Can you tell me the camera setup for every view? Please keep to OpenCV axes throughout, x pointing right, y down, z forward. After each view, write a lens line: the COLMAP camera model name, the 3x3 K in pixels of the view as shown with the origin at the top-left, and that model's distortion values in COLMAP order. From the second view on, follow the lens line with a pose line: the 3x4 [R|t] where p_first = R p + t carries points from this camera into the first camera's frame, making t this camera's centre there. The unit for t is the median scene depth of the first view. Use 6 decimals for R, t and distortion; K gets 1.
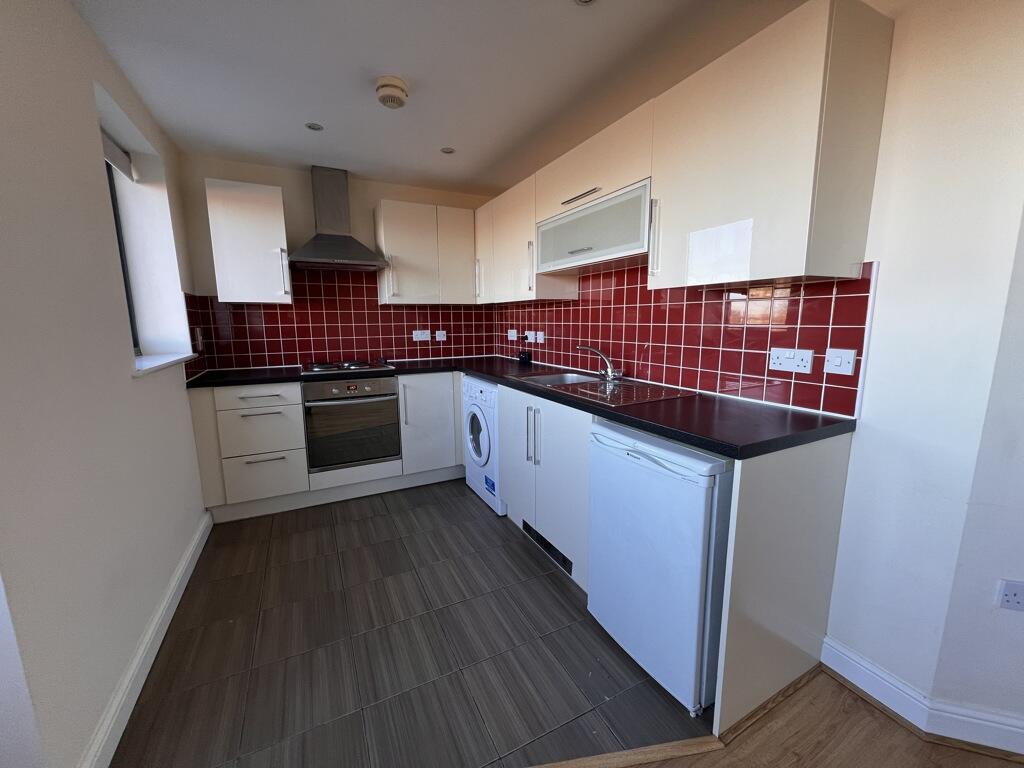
lens RADIAL K [[405.4, 0, 512.0], [0, 405.4, 384.0], [0, 0, 1]] dist [-0.000054, 0.000078]
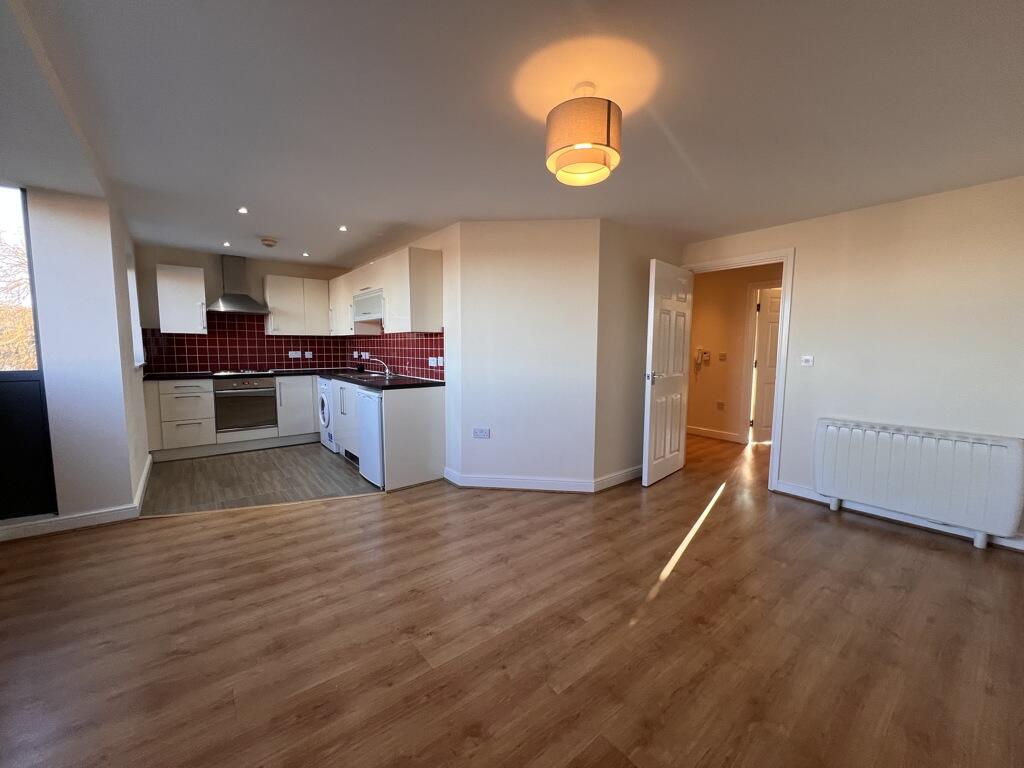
lens RADIAL K [[405.4, 0, 512.0], [0, 405.4, 384.0], [0, 0, 1]] dist [-0.000054, 0.000078]
pose [[0.979138, -0.005763, 0.203115, 0.359439], [0.019215, 0.997744, -0.064319, 0.143534], [-0.202286, 0.066880, 0.977040, -0.900755]]
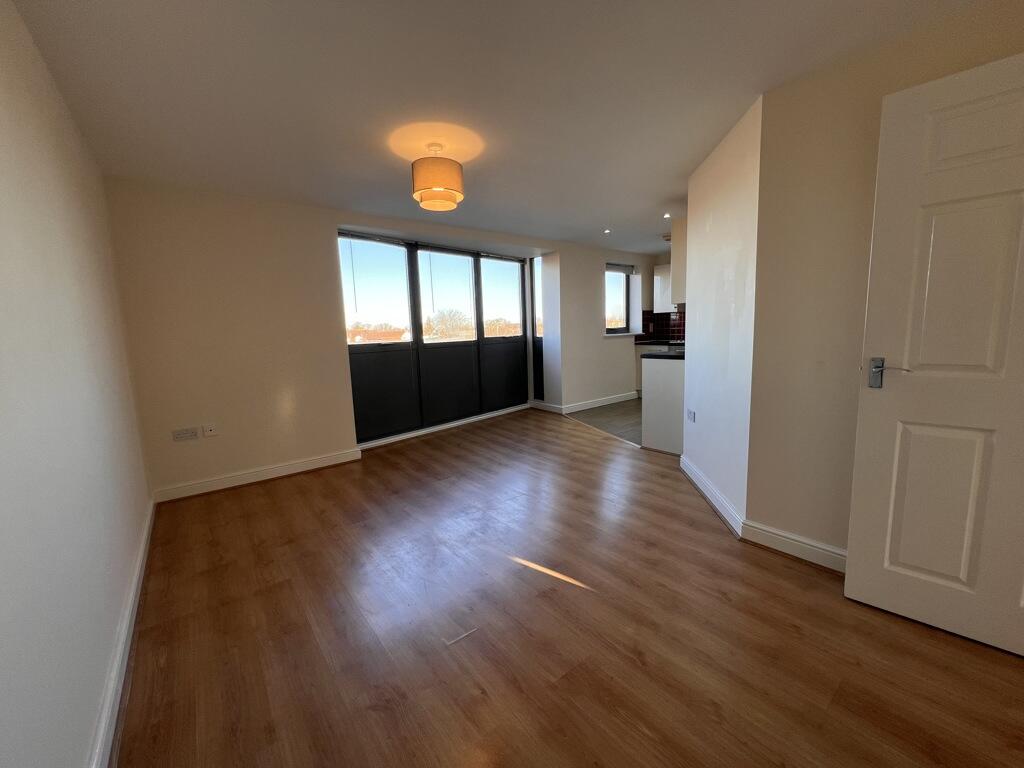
lens RADIAL K [[405.4, 0, 512.0], [0, 405.4, 384.0], [0, 0, 1]] dist [-0.000054, 0.000078]
pose [[0.204673, 0.131704, -0.969929, 1.513449], [-0.121623, 0.986649, 0.108310, 0.066719], [0.971245, 0.095798, 0.217959, -0.358213]]
